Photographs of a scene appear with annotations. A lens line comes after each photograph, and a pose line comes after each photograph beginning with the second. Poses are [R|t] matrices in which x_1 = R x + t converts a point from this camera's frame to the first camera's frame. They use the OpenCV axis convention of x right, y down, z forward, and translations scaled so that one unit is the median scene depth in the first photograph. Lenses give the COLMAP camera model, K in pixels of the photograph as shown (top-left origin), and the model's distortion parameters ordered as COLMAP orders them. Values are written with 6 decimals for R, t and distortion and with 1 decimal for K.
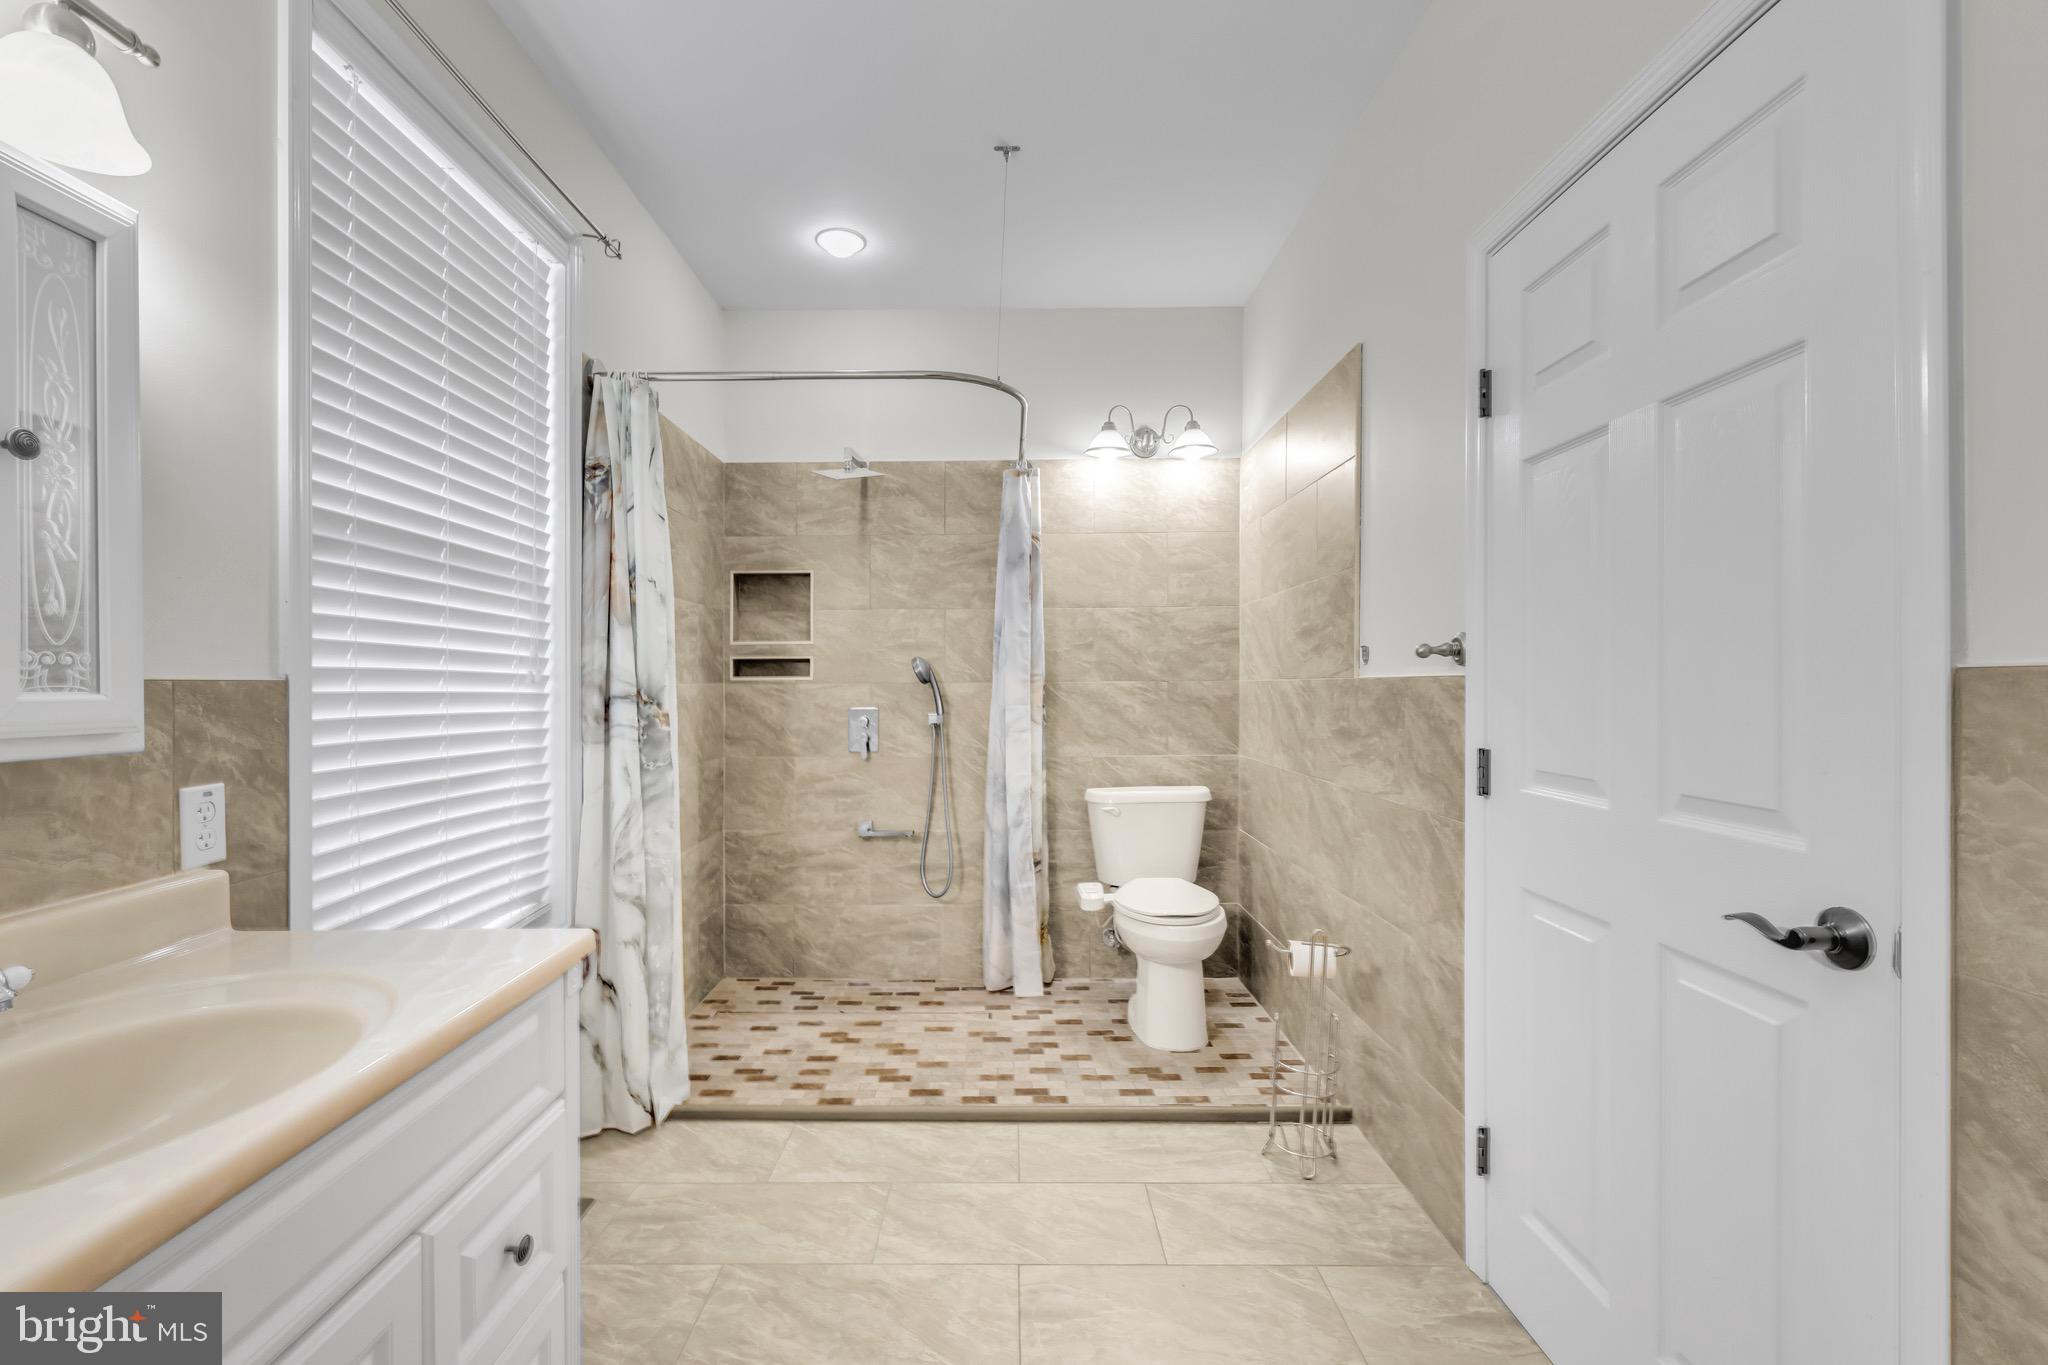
lens RADIAL K [[915.0, 0, 1020.2], [0, 915.0, 688.3], [0, 0, 1]] dist [0.000655, 0.000117]
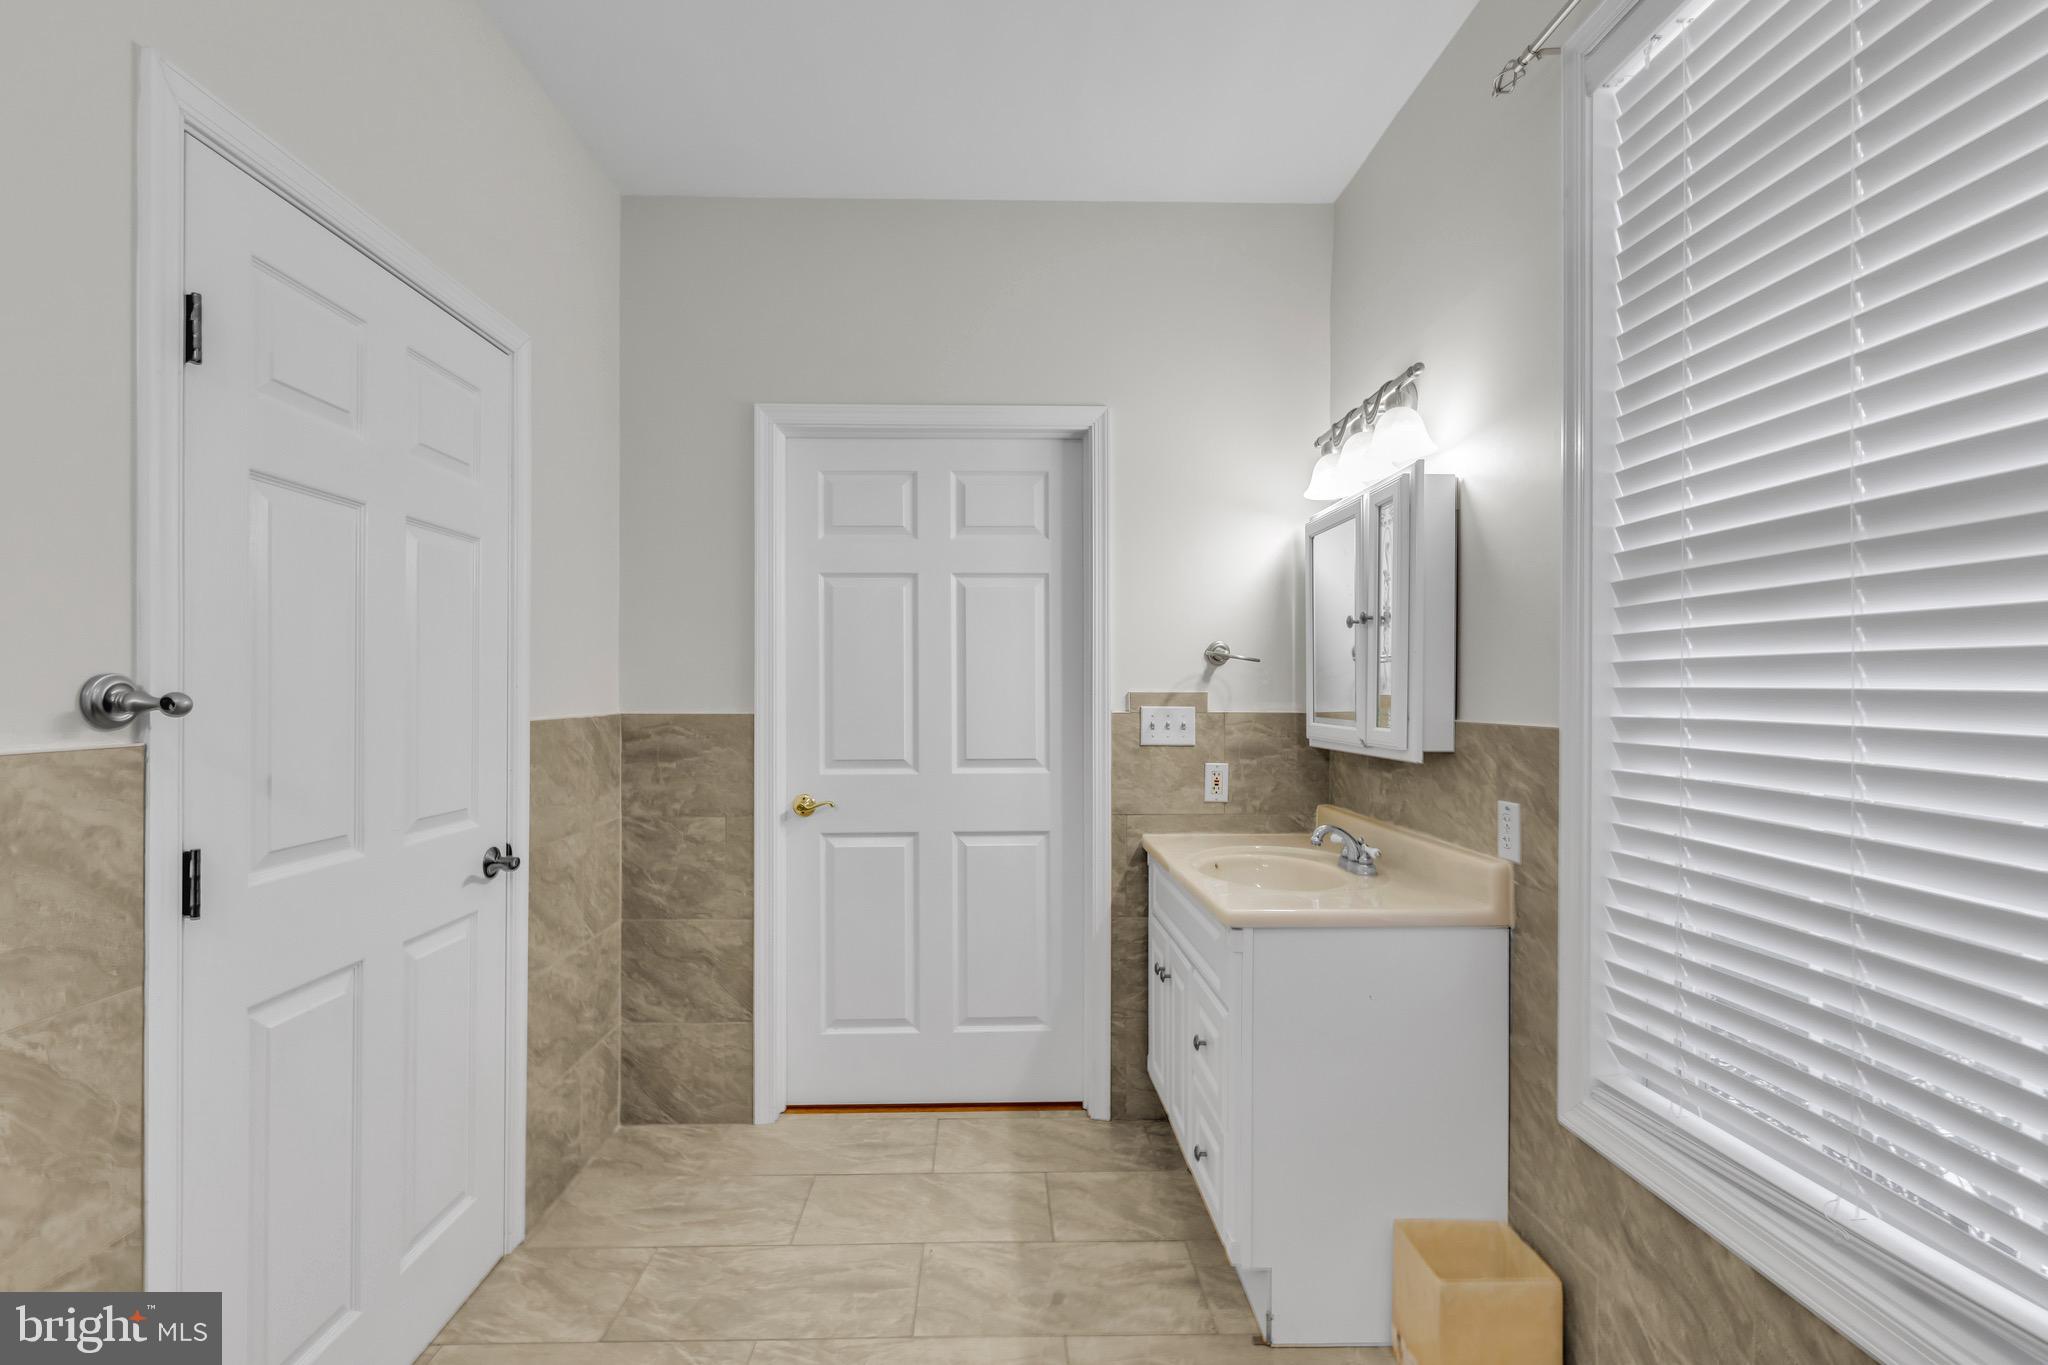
lens RADIAL K [[915.0, 0, 1022.1], [0, 915.0, 688.9], [0, 0, 1]] dist [0.000655, 0.000117]
pose [[-0.999385, 0.006540, -0.034462, -0.107194], [0.006684, 0.999969, -0.004055, -0.061203], [0.034434, -0.004283, -0.999398, 2.222756]]
